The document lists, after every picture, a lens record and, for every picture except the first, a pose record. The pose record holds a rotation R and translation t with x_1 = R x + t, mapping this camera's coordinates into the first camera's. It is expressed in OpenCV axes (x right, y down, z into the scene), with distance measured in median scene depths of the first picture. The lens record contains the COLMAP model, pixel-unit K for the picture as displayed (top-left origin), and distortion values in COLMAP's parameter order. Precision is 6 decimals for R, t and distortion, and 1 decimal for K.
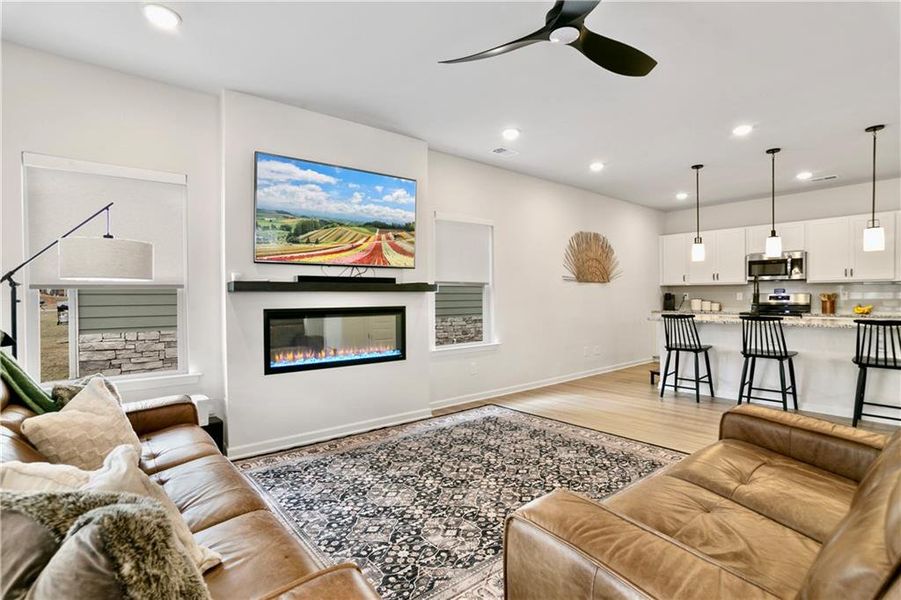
lens RADIAL K [[442.6, 0, 439.3], [0, 442.6, 304.8], [0, 0, 1]] dist [-0.029418, 0.009193]
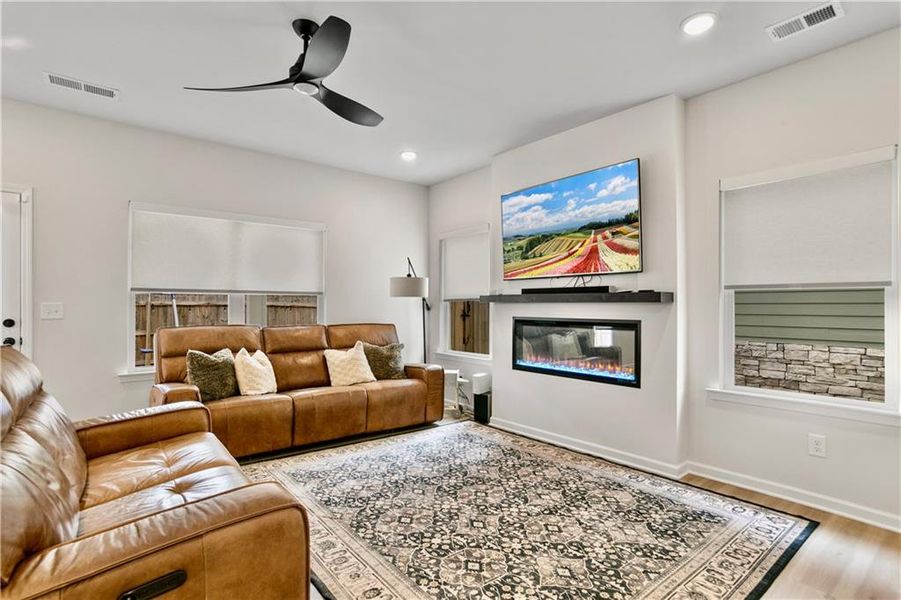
lens RADIAL K [[442.6, 0, 456.4], [0, 442.6, 308.3], [0, 0, 1]] dist [-0.029418, 0.009193]
pose [[0.013461, 0.005986, -0.999891, 0.754550], [-0.024734, 0.999678, 0.005652, -0.013393], [0.999603, 0.024655, 0.013605, 0.720245]]
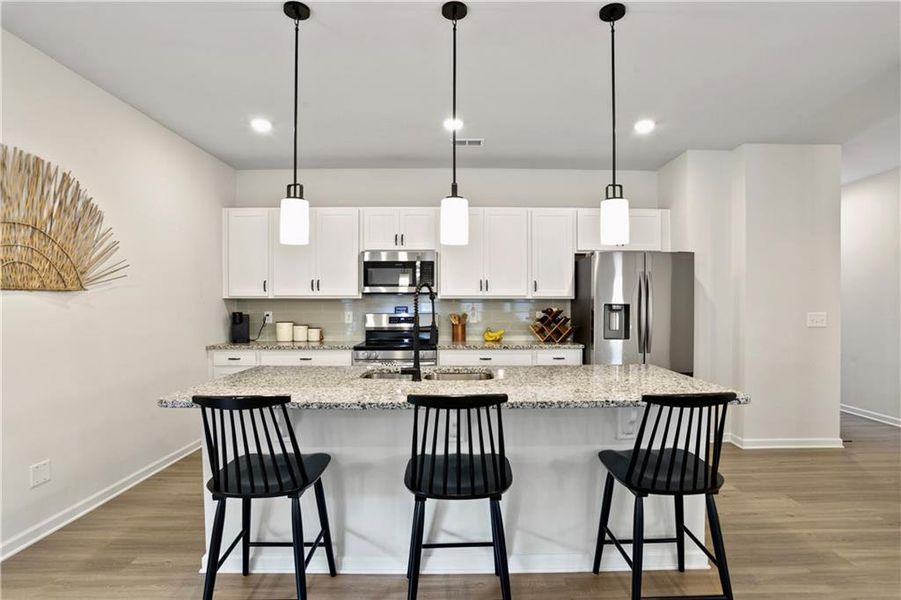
lens RADIAL K [[442.6, 0, 456.1], [0, 442.6, 305.6], [0, 0, 1]] dist [-0.029418, 0.009193]
pose [[0.613138, -0.002571, 0.789971, 0.483562], [0.014784, 0.999857, -0.008220, -0.050697], [-0.789837, 0.016719, 0.613089, 0.850145]]
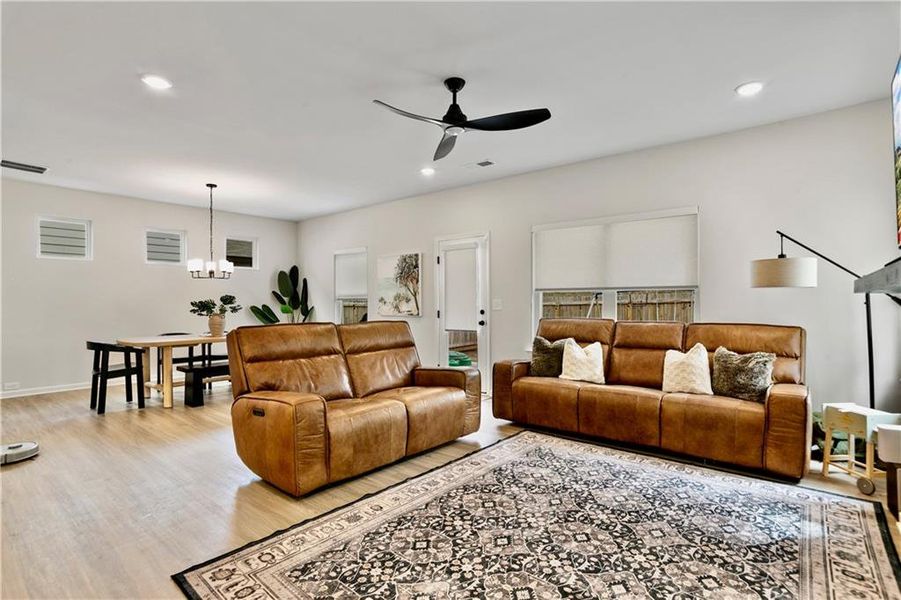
lens RADIAL K [[442.6, 0, 450.6], [0, 442.6, 306.2], [0, 0, 1]] dist [-0.029418, 0.009193]
pose [[-0.978229, 0.007394, -0.207395, 0.321992], [0.000698, 0.999477, 0.032340, -0.025629], [0.207526, 0.031491, -0.977723, 1.286640]]
